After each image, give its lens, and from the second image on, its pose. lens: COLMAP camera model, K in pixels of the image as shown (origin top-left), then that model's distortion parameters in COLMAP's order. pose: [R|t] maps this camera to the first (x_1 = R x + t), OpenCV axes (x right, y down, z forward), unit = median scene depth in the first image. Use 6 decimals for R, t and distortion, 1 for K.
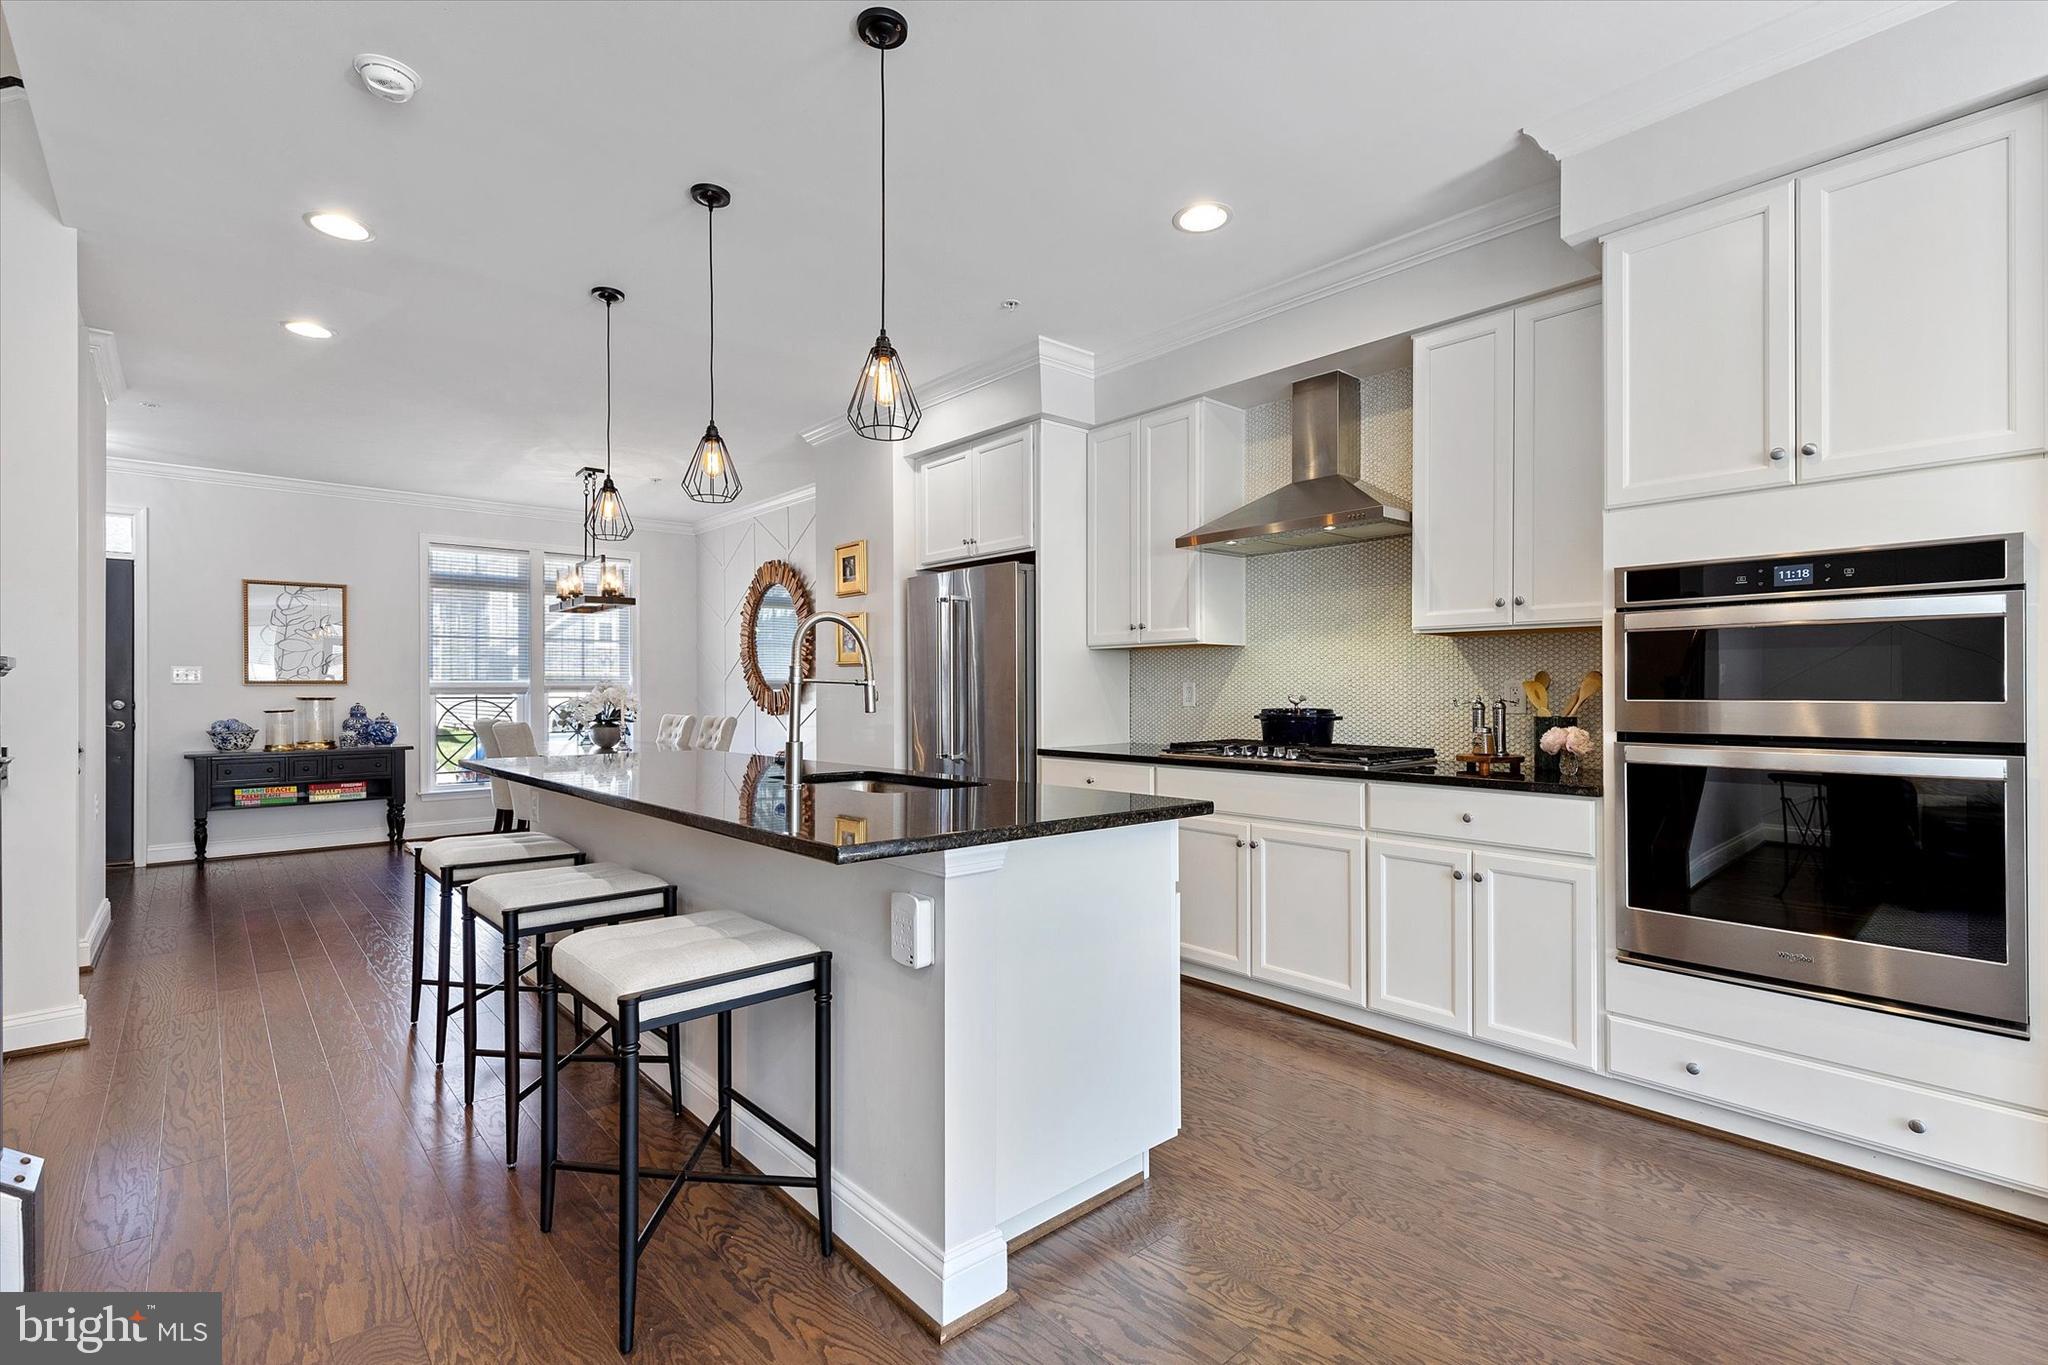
lens RADIAL K [[944.5, 0, 1026.9], [0, 944.5, 686.7], [0, 0, 1]] dist [0.010636, -0.005539]
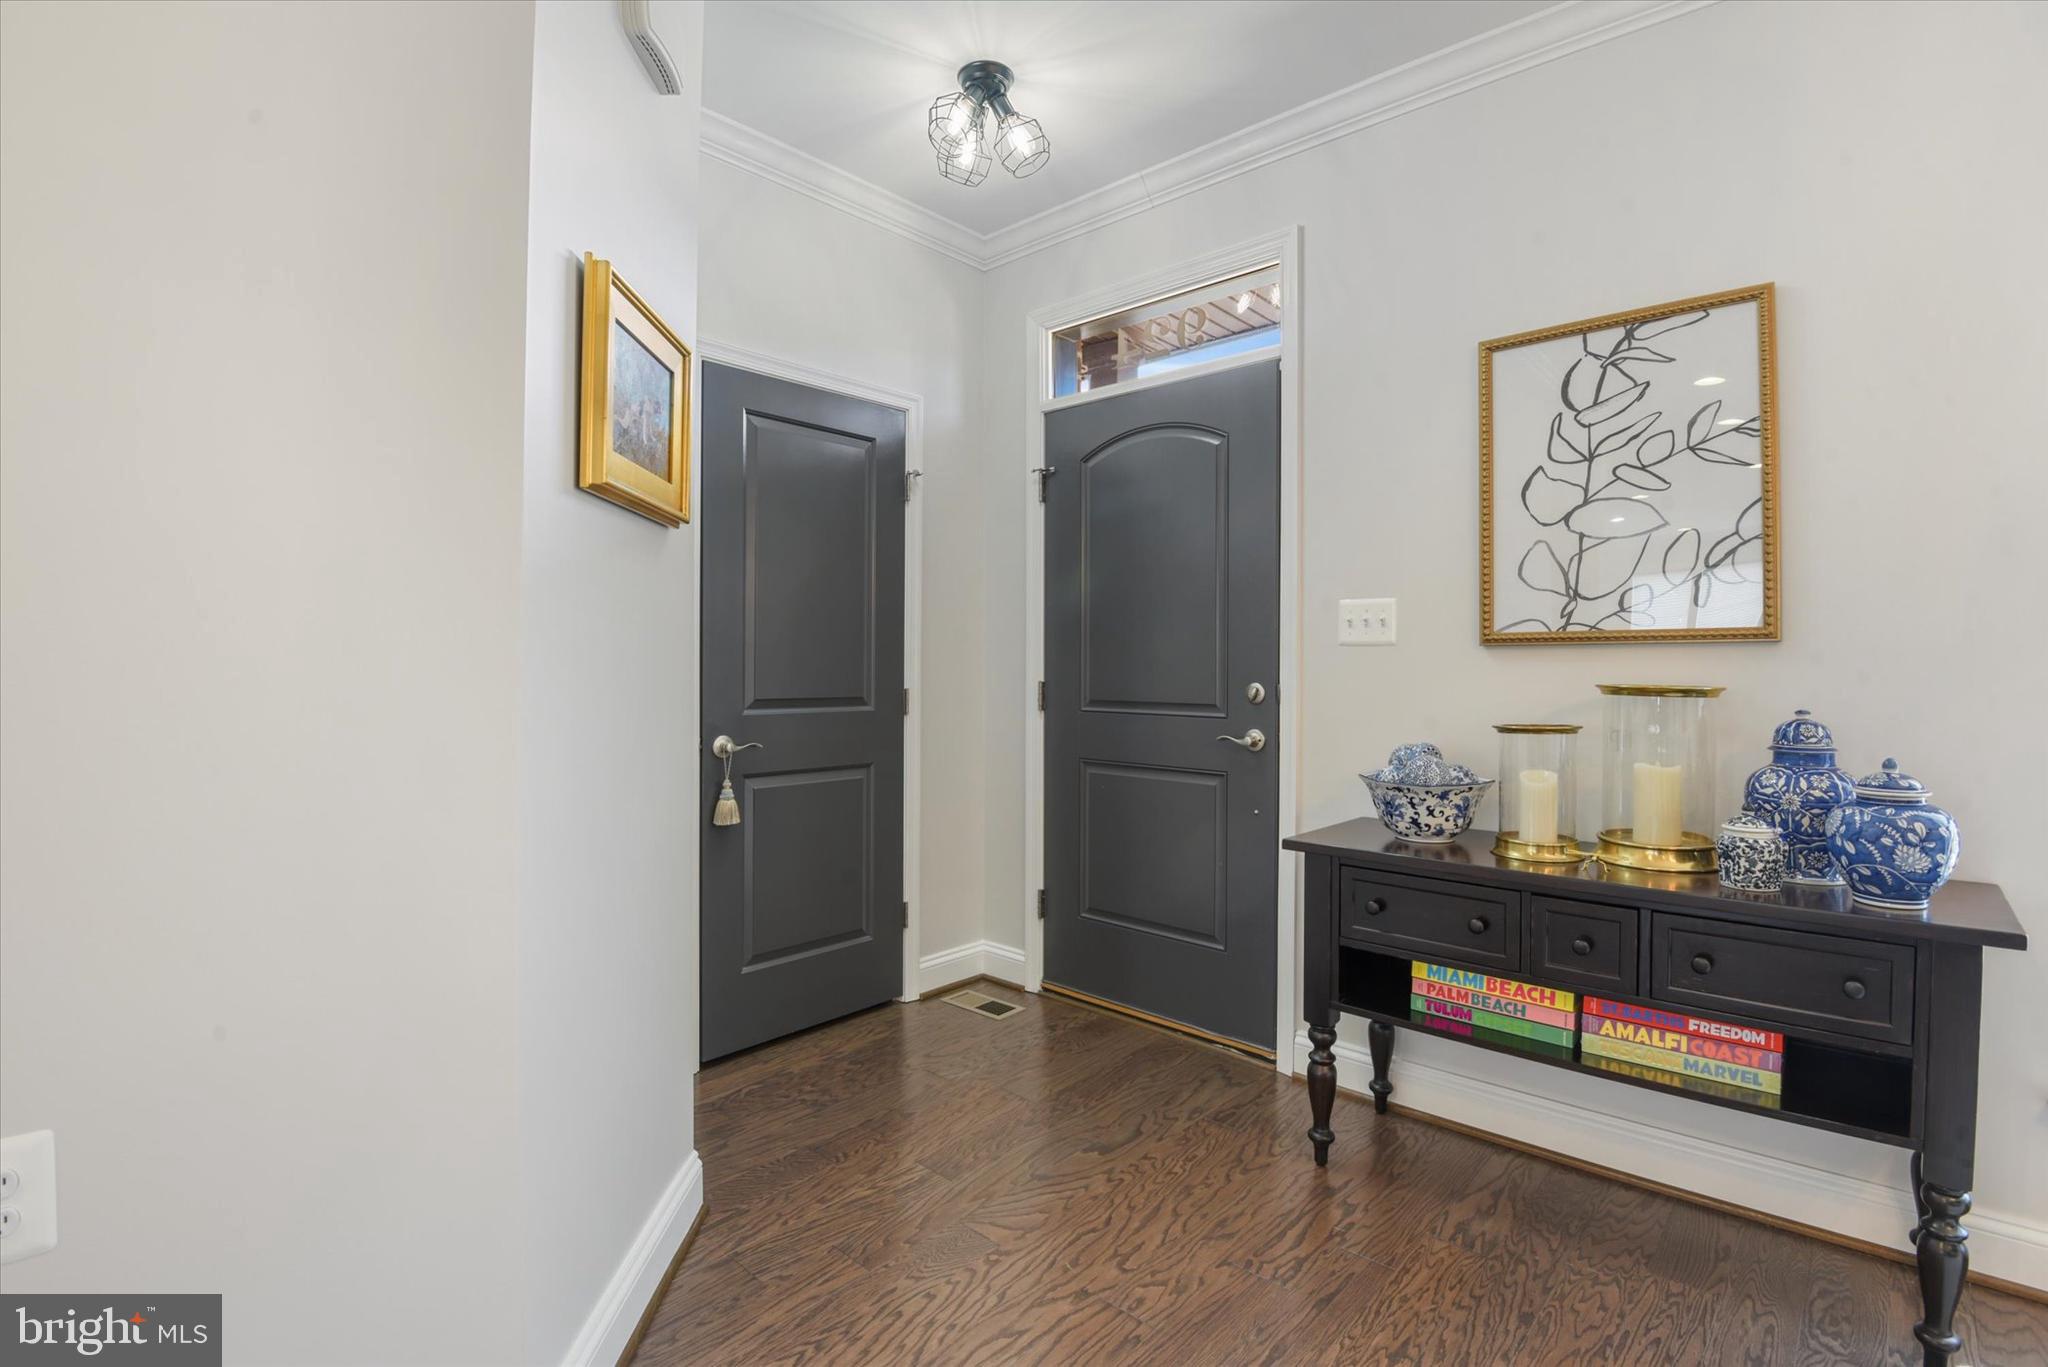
lens RADIAL K [[944.5, 0, 1032.3], [0, 944.5, 679.7], [0, 0, 1]] dist [0.010636, -0.005539]
pose [[0.118117, 0.024318, -0.992702, -0.481757], [-0.002848, 0.999704, 0.024151, 0.002793], [0.992996, -0.000025, 0.118151, 0.775118]]
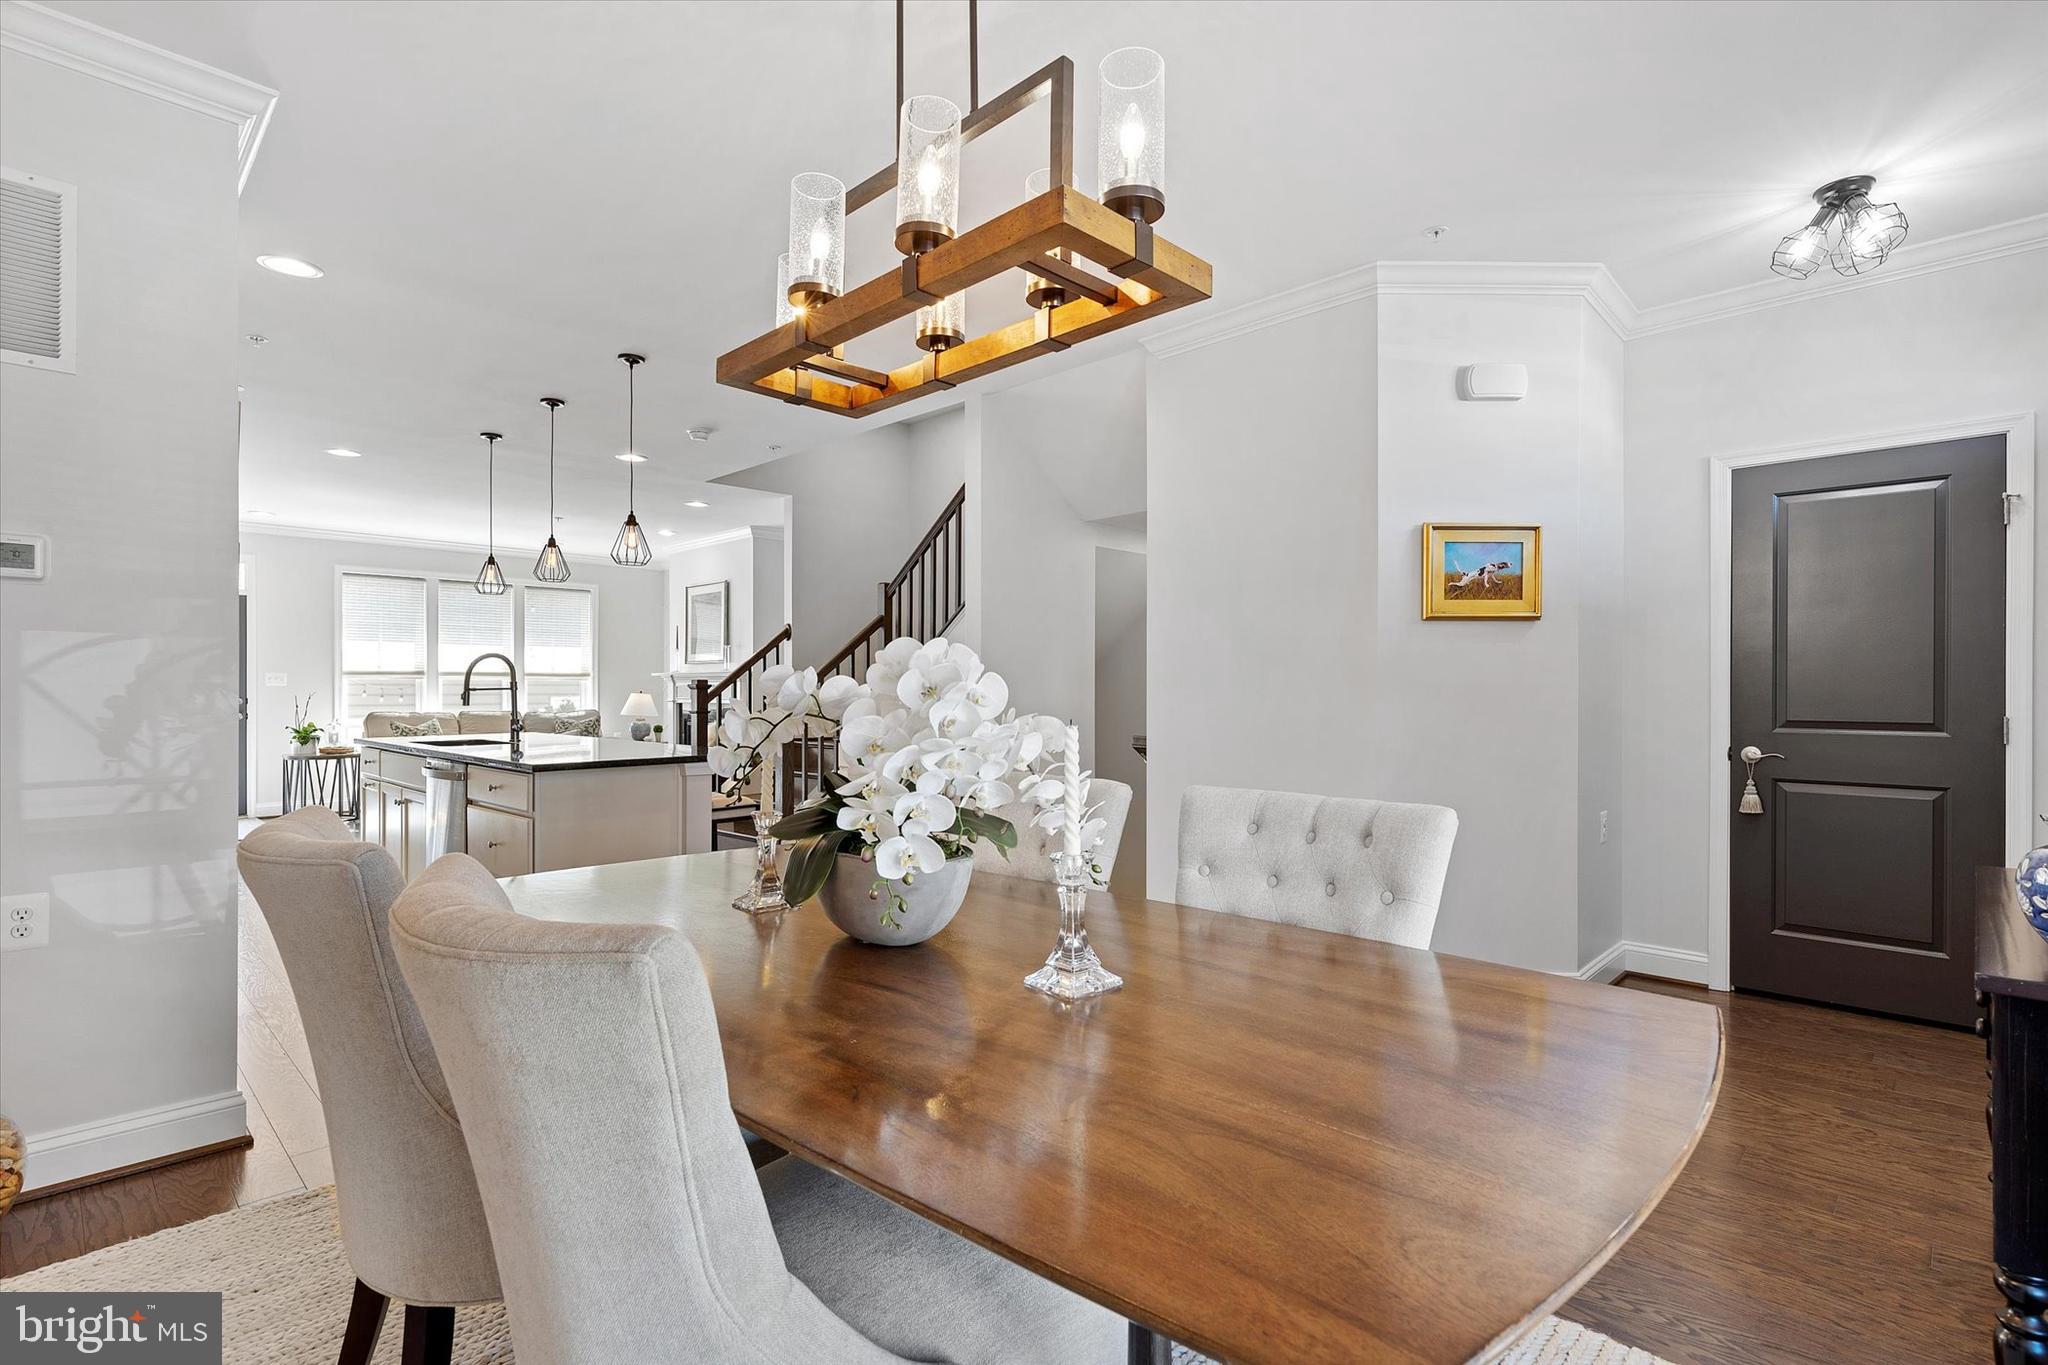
lens RADIAL K [[944.5, 0, 1016.5], [0, 944.5, 690.1], [0, 0, 1]] dist [0.010636, -0.005539]
pose [[-0.997274, 0.009894, -0.073119, -0.443289], [0.009892, 0.999951, 0.000387, 0.000599], [0.073119, -0.000338, -0.997323, 1.196116]]
